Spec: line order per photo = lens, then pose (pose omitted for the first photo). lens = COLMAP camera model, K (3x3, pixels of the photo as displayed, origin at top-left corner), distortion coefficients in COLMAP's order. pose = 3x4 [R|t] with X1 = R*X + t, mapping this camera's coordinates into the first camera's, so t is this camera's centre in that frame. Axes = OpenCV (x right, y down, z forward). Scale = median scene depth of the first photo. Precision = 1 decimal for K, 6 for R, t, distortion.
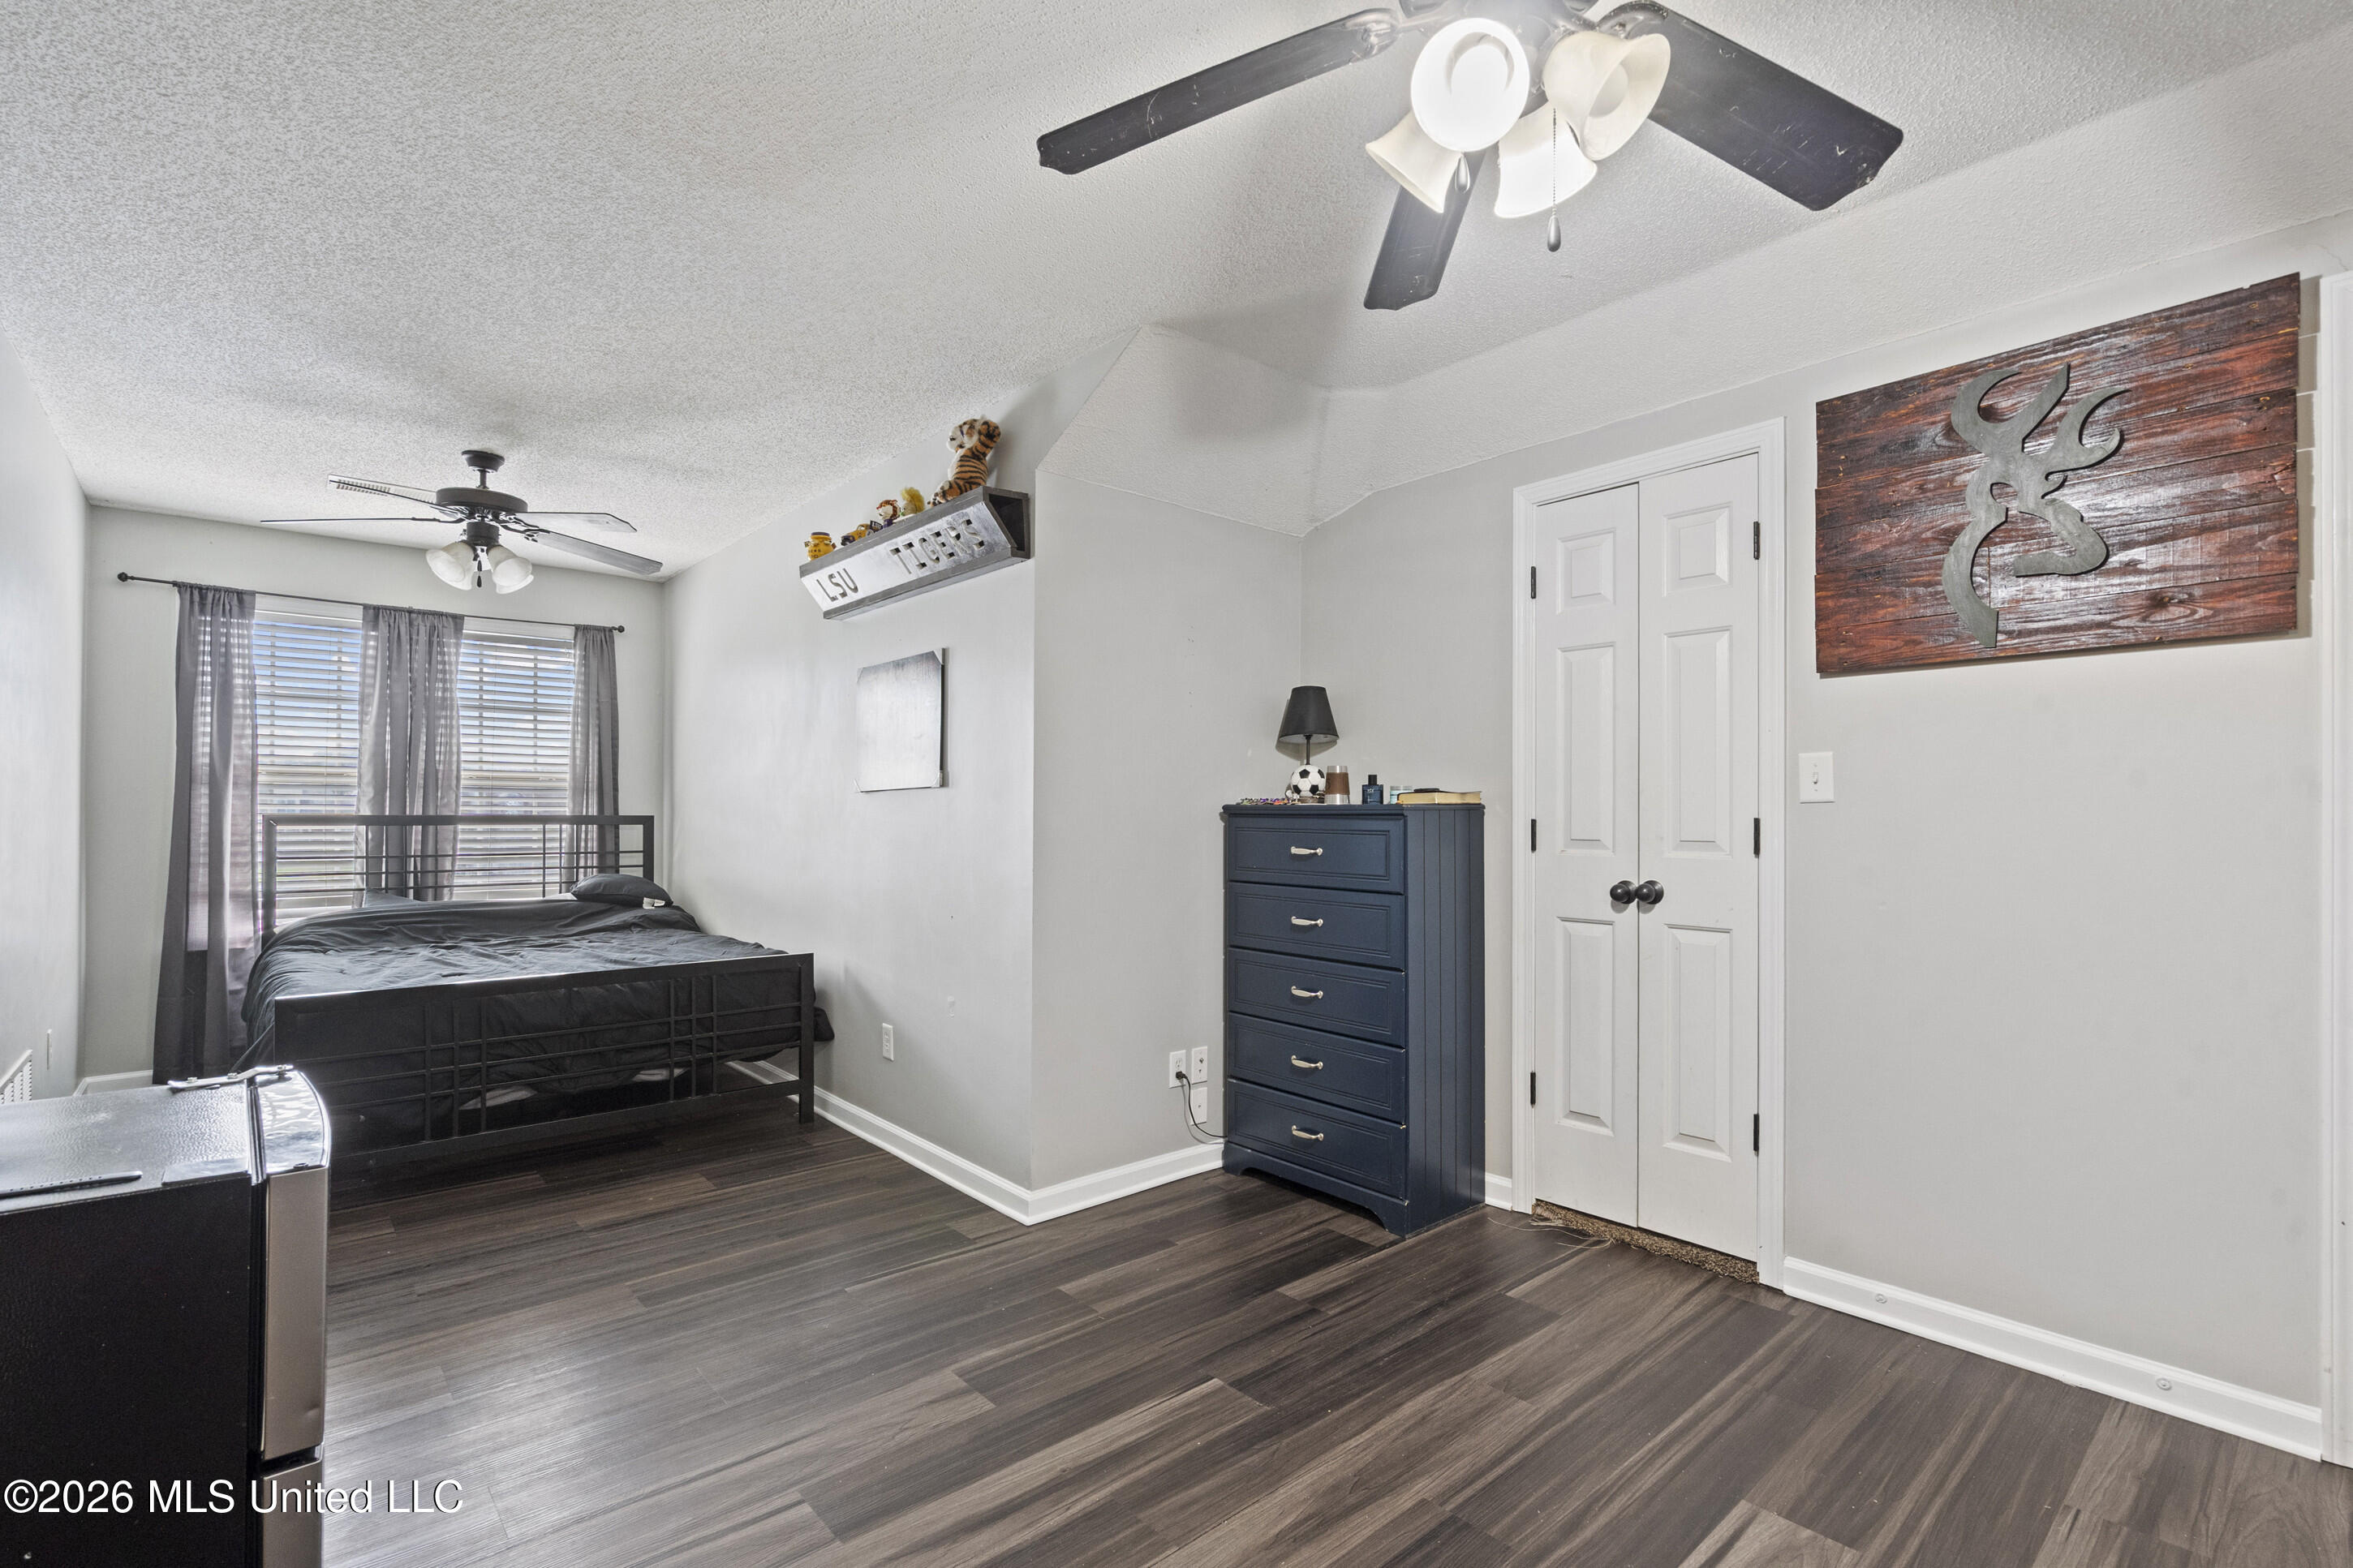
lens RADIAL K [[1081.7, 0, 1165.3], [0, 1081.7, 797.1], [0, 0, 1]] dist [0.000989, -0.000176]
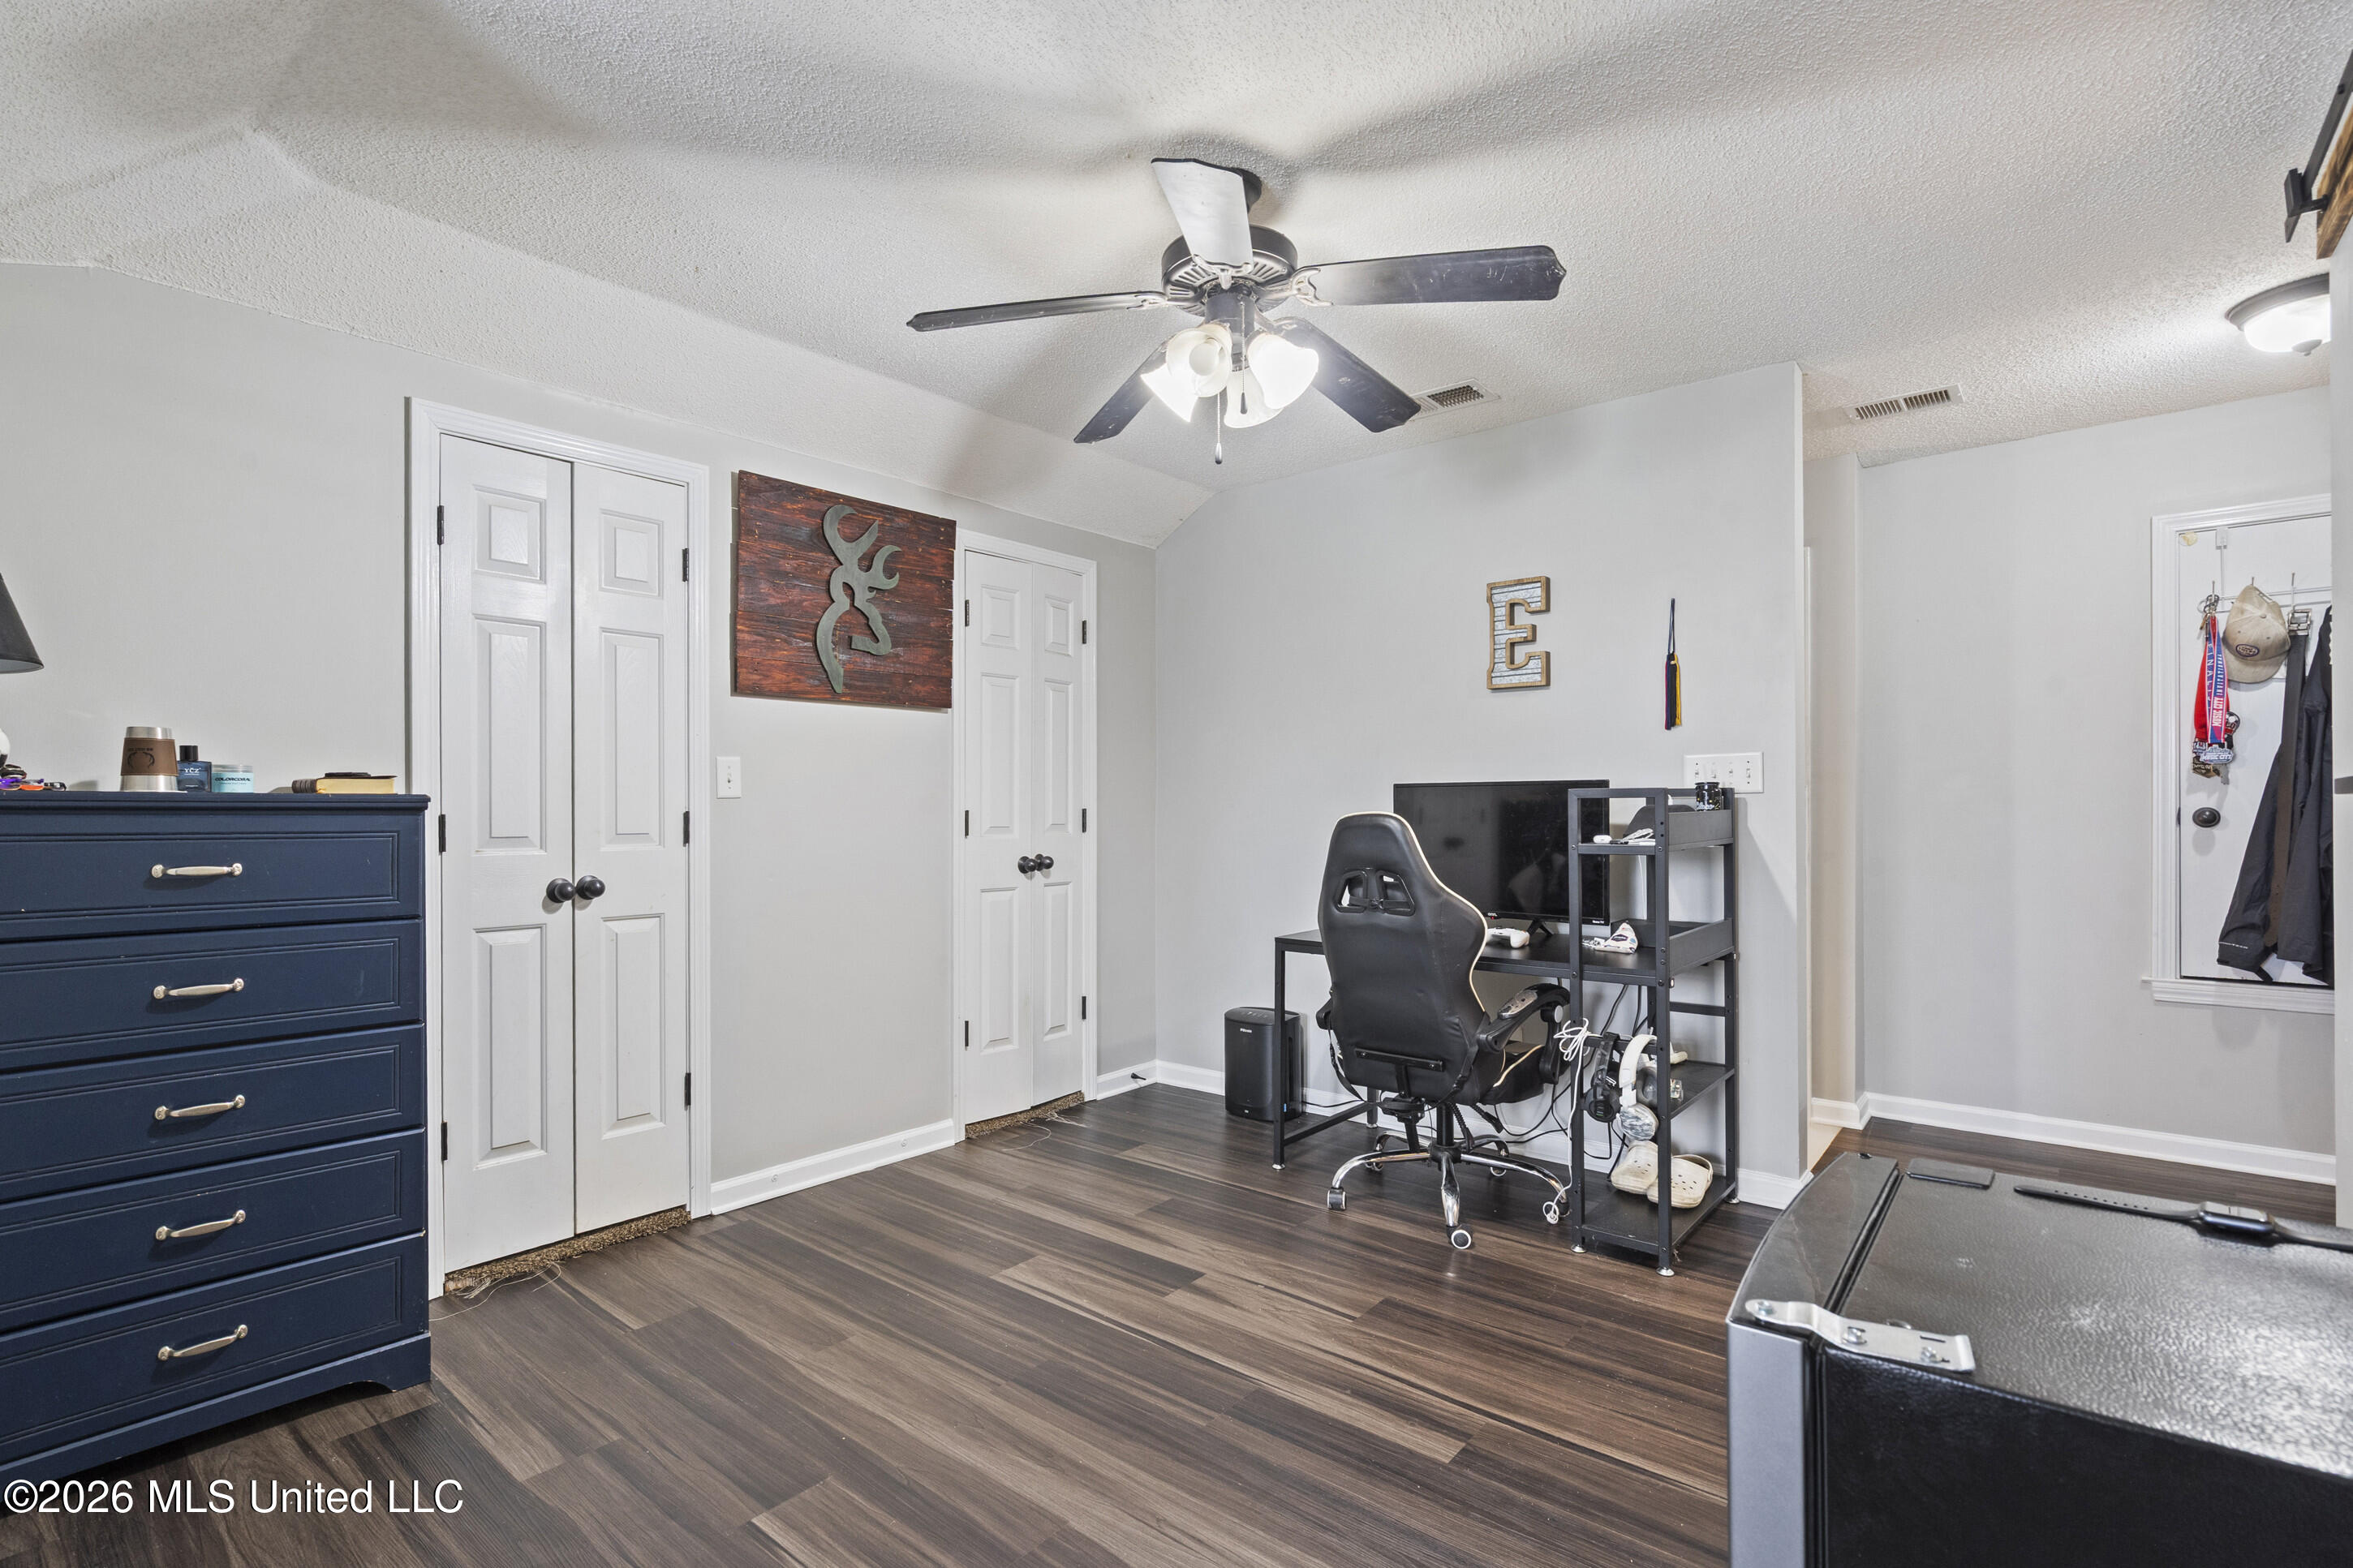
lens RADIAL K [[1081.7, 0, 1165.5], [0, 1081.7, 801.3], [0, 0, 1]] dist [0.000989, -0.000176]
pose [[-0.155005, 0.003652, 0.987907, -0.642268], [-0.015017, 0.999869, -0.006052, 0.008288], [-0.987800, -0.015773, -0.154930, 0.677681]]
